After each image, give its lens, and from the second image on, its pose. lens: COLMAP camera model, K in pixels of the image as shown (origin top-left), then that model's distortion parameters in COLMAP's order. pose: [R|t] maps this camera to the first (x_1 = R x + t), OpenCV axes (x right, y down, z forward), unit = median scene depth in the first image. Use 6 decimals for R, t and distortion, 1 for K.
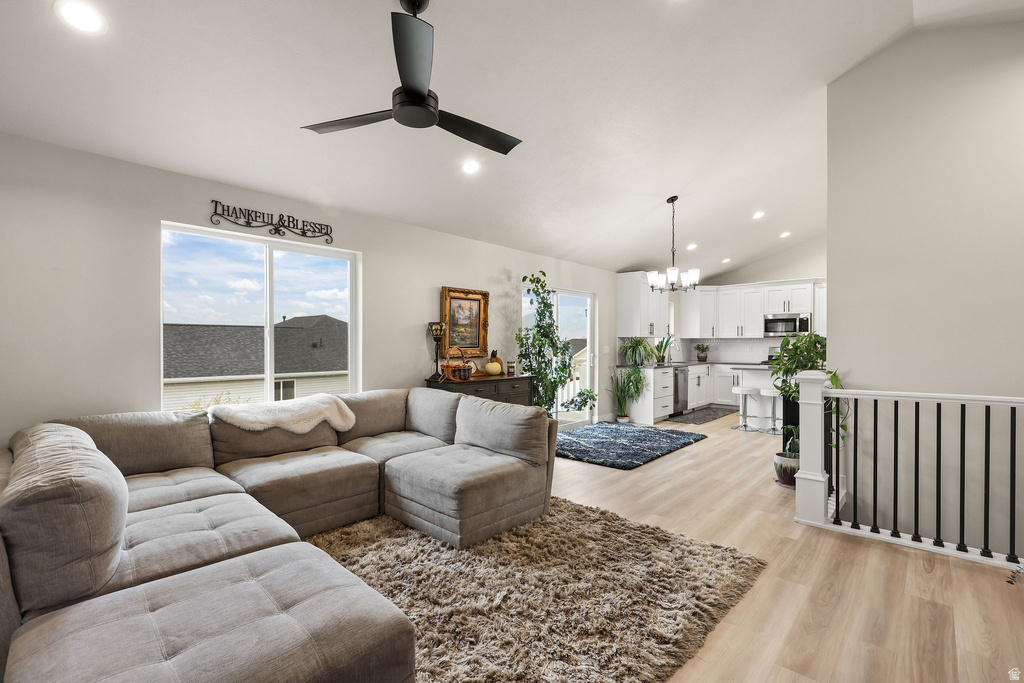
lens RADIAL K [[455.4, 0, 505.9], [0, 455.4, 346.5], [0, 0, 1]] dist [-0.001237, 0.000439]
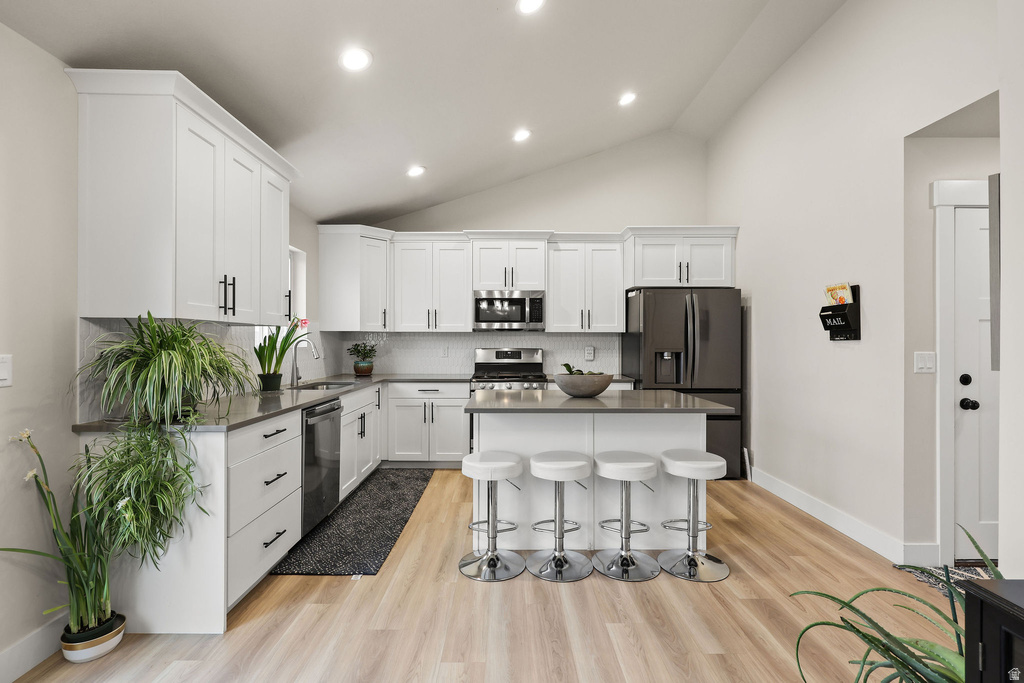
lens RADIAL K [[455.4, 0, 510.5], [0, 455.4, 342.9], [0, 0, 1]] dist [-0.001237, 0.000439]
pose [[0.720328, 0.002995, 0.693627, 0.219327], [-0.001468, 0.999995, -0.002793, -0.004519], [-0.693632, 0.000994, 0.720328, 0.580890]]
